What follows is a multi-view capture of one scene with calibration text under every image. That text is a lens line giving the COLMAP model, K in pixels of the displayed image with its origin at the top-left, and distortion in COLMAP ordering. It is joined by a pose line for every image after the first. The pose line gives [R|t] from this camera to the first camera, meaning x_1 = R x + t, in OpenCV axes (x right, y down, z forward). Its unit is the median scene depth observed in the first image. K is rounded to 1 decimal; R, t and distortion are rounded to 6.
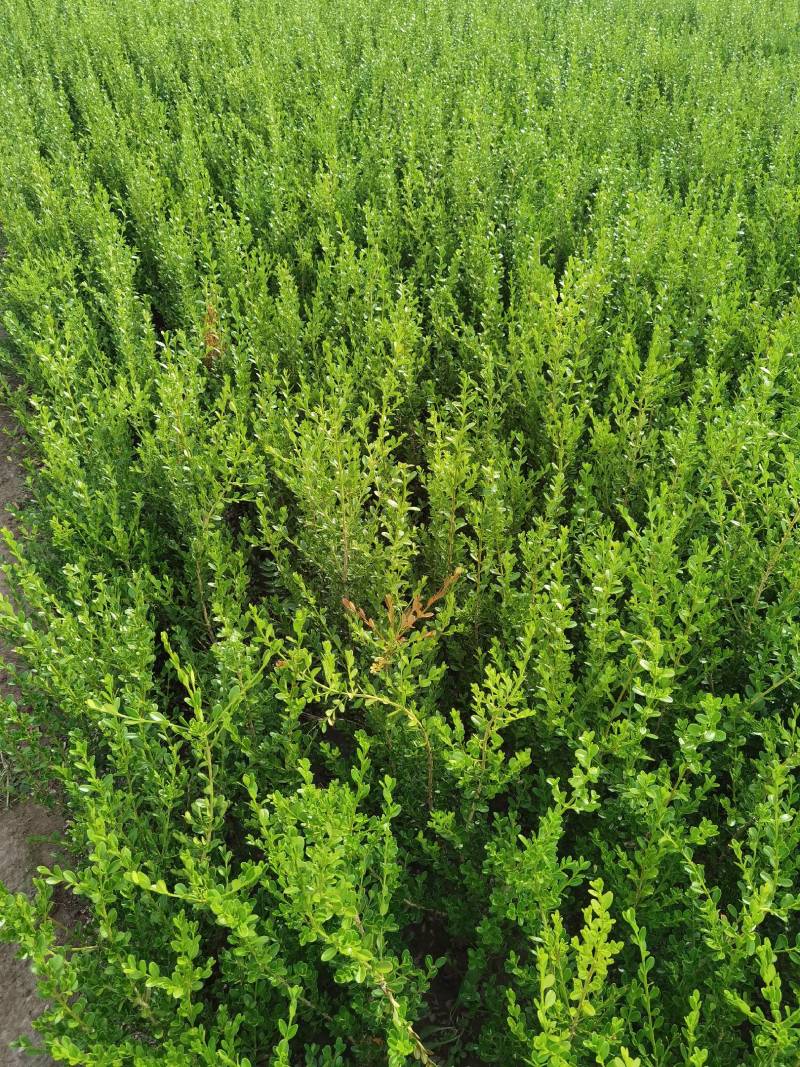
lens RADIAL K [[915.0, 0, 400.0], [0, 915.0, 533.5], [0, 0, 1]] dist [-0.000122, -0.004055]
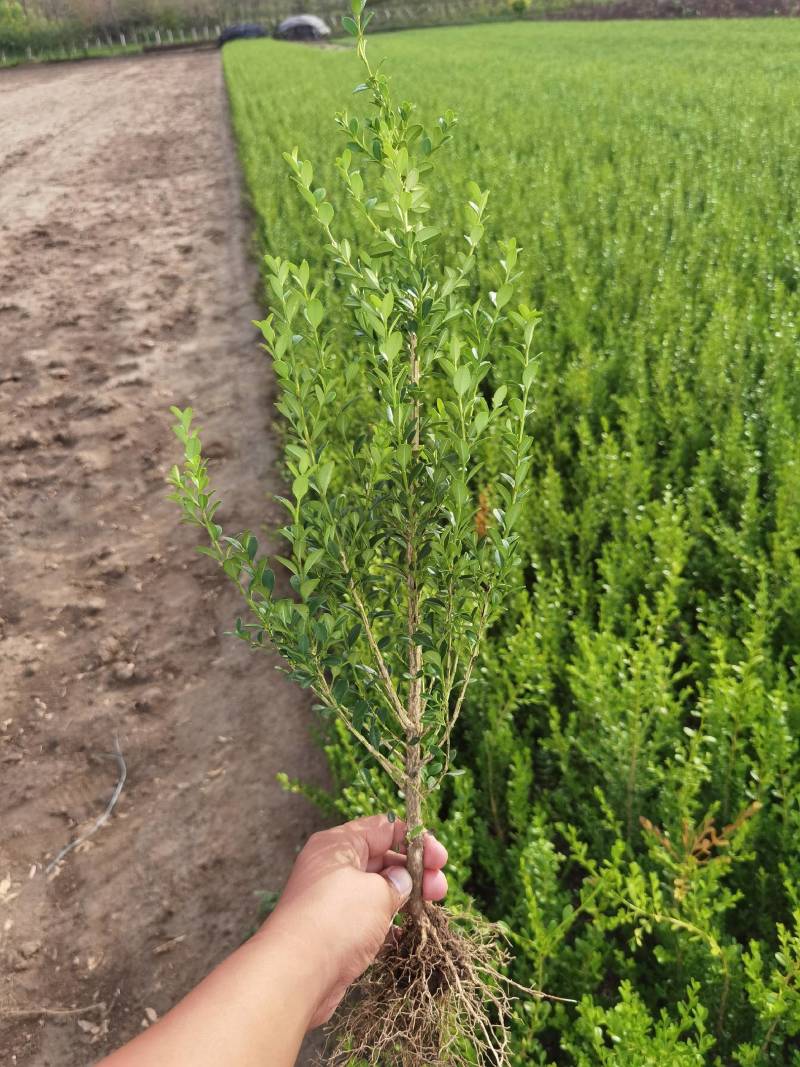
lens RADIAL K [[915.0, 0, 400.0], [0, 915.0, 533.5], [0, 0, 1]] dist [-0.000122, -0.004055]
pose [[0.975215, 0.032822, -0.218811, -0.104064], [-0.062343, 0.989630, -0.129409, -0.095894], [0.212294, 0.139843, 0.967148, -0.160076]]
